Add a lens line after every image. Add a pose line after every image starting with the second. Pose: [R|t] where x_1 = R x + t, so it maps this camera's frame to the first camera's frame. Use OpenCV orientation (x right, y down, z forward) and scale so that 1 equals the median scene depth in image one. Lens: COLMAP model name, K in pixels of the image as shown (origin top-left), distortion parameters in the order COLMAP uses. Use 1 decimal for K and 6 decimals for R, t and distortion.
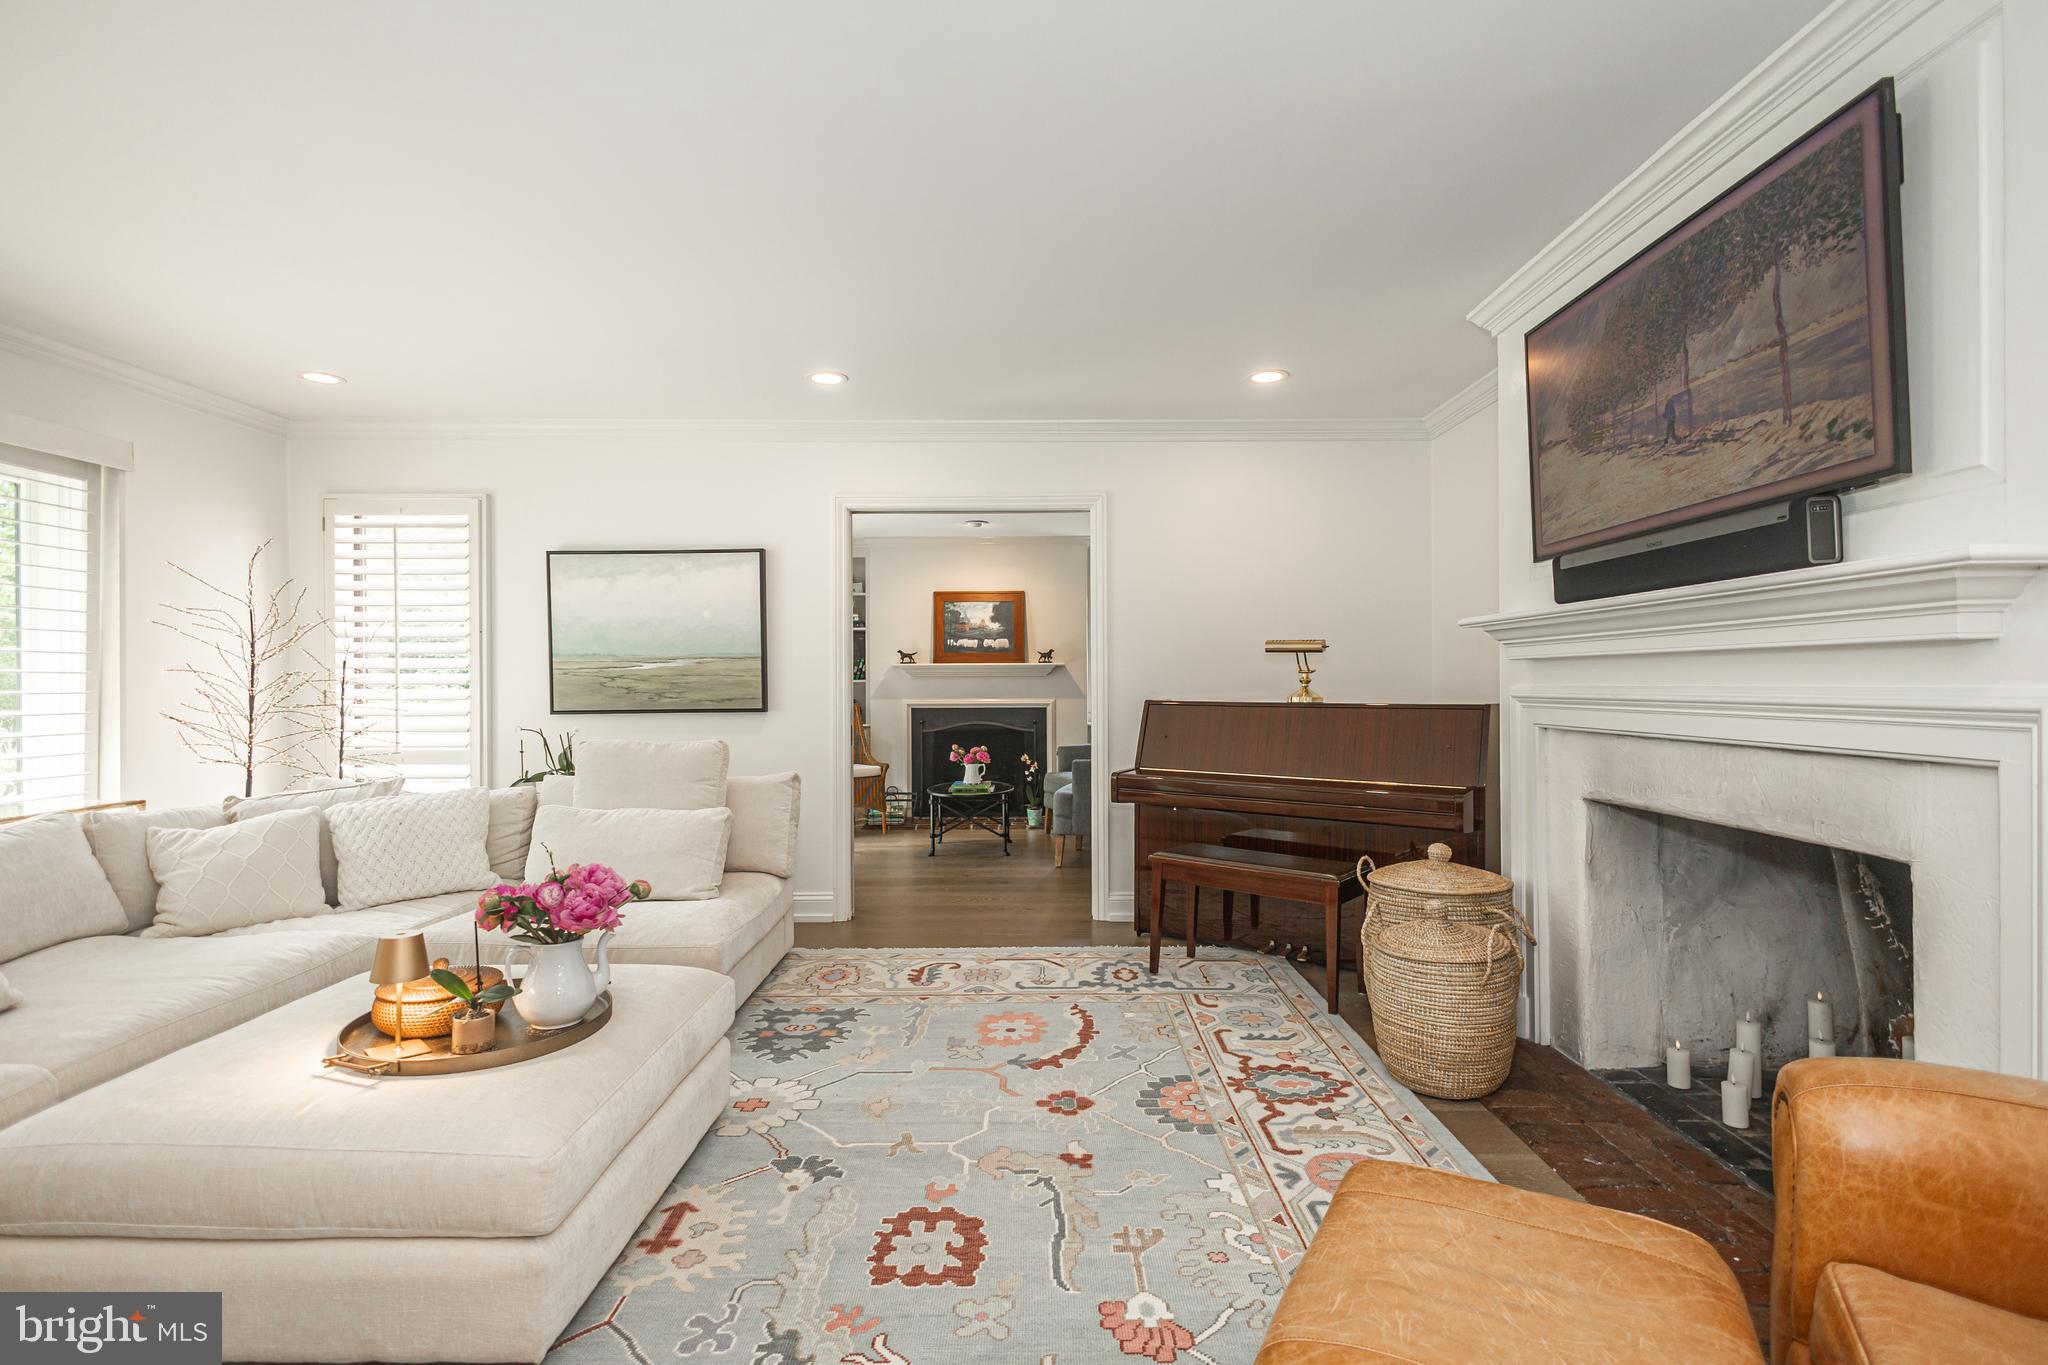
lens RADIAL K [[956.6, 0, 1035.4], [0, 956.6, 671.4], [0, 0, 1]] dist [0.012412, -0.004231]
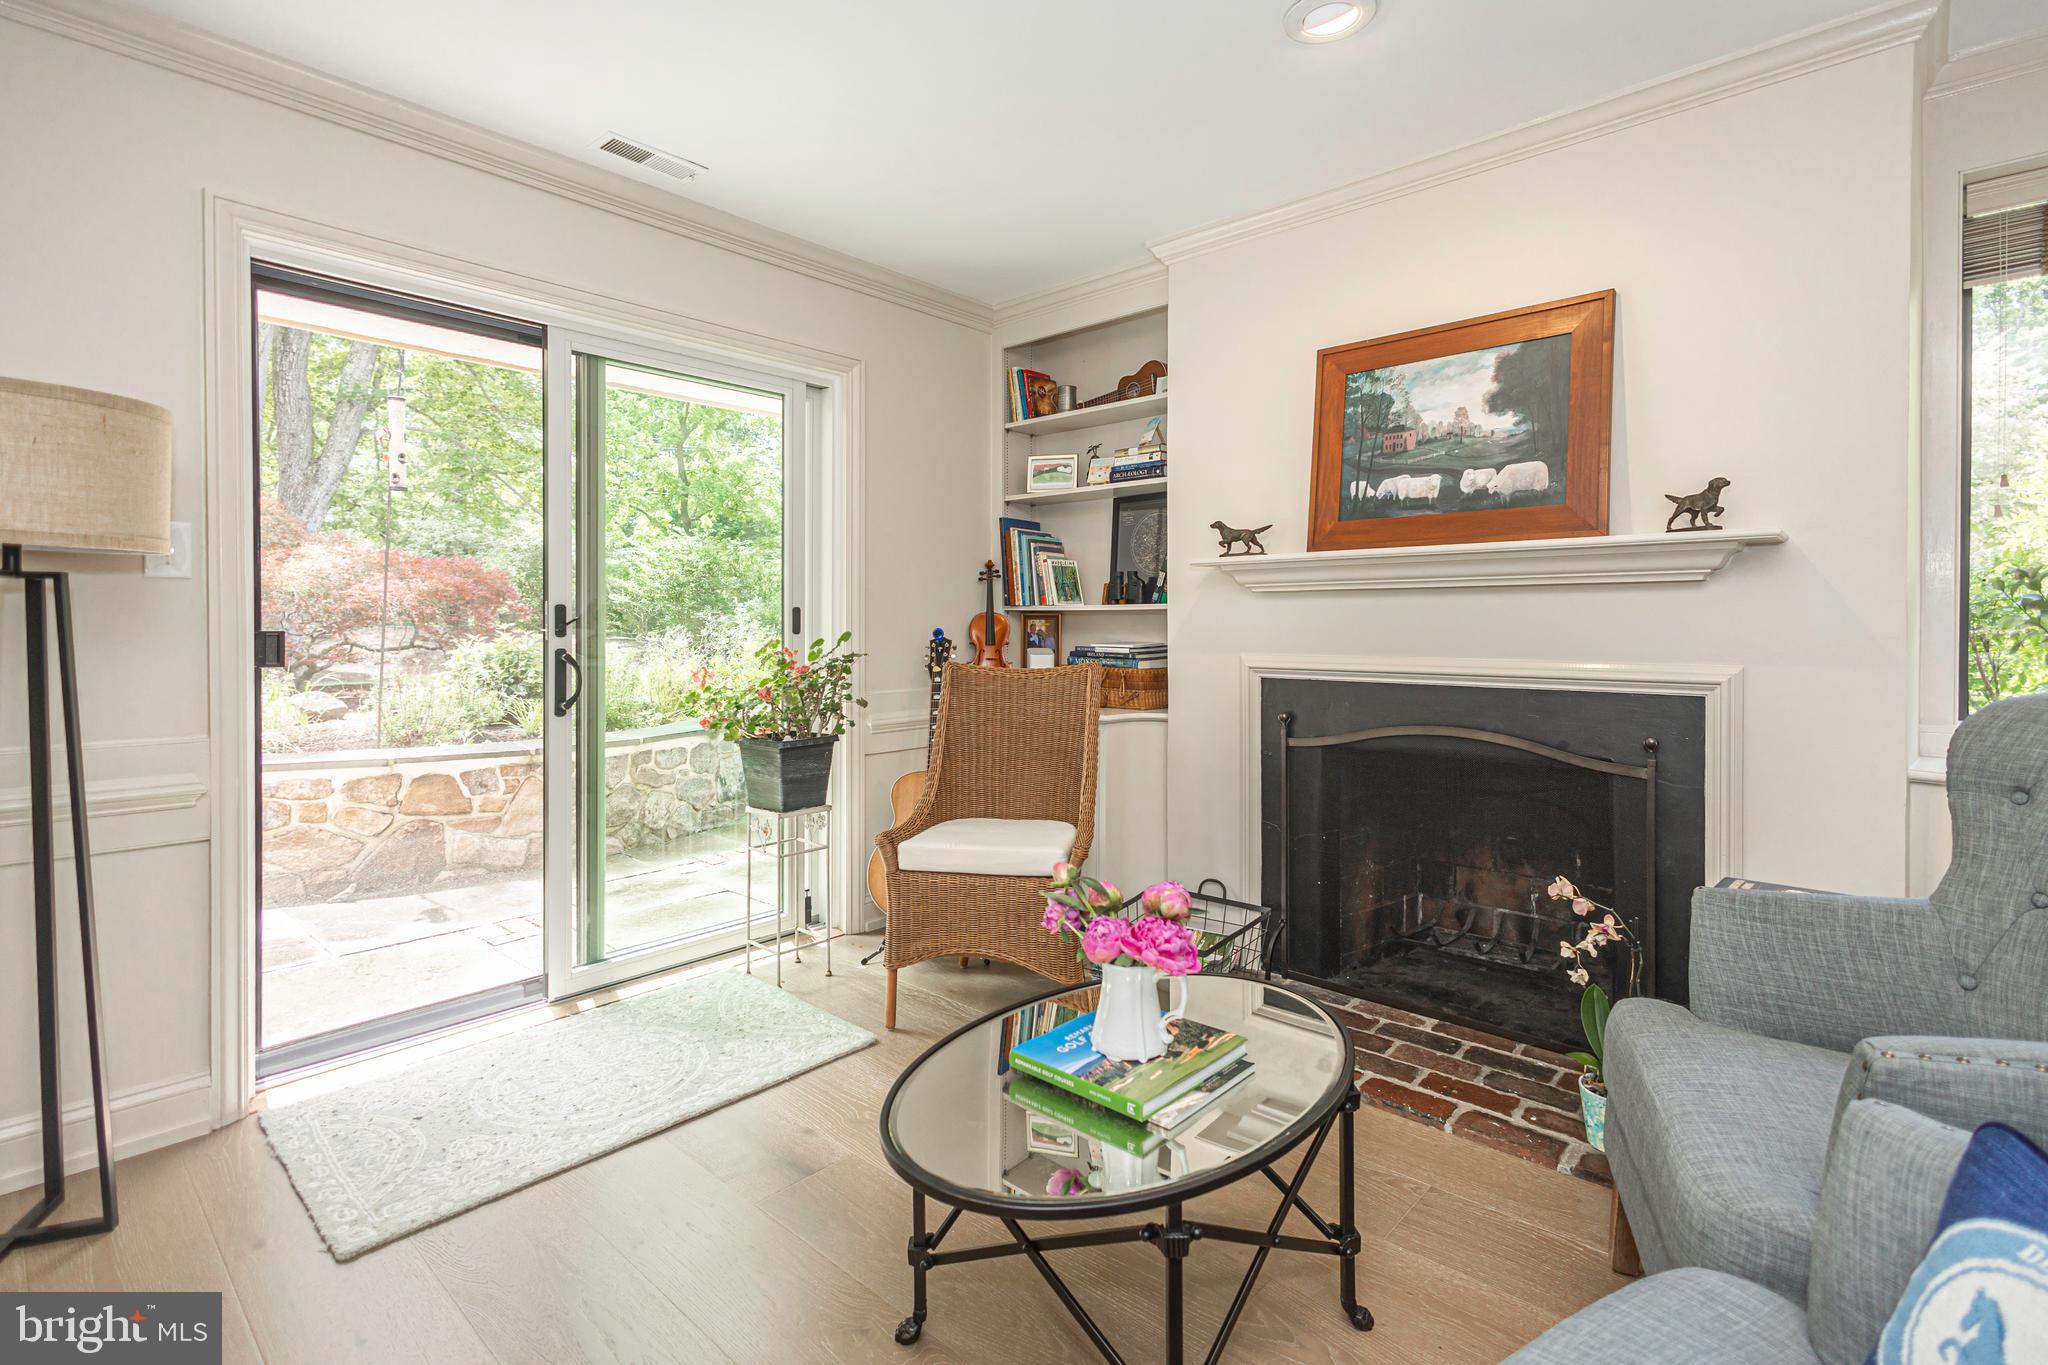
lens RADIAL K [[956.6, 0, 1018.2], [0, 956.6, 630.7], [0, 0, 1]] dist [0.012412, -0.004231]
pose [[0.732095, 0.010692, -0.681118, 0.146871], [0.005473, 0.999752, 0.021576, 0.031772], [0.681180, -0.019524, 0.731855, 1.789074]]
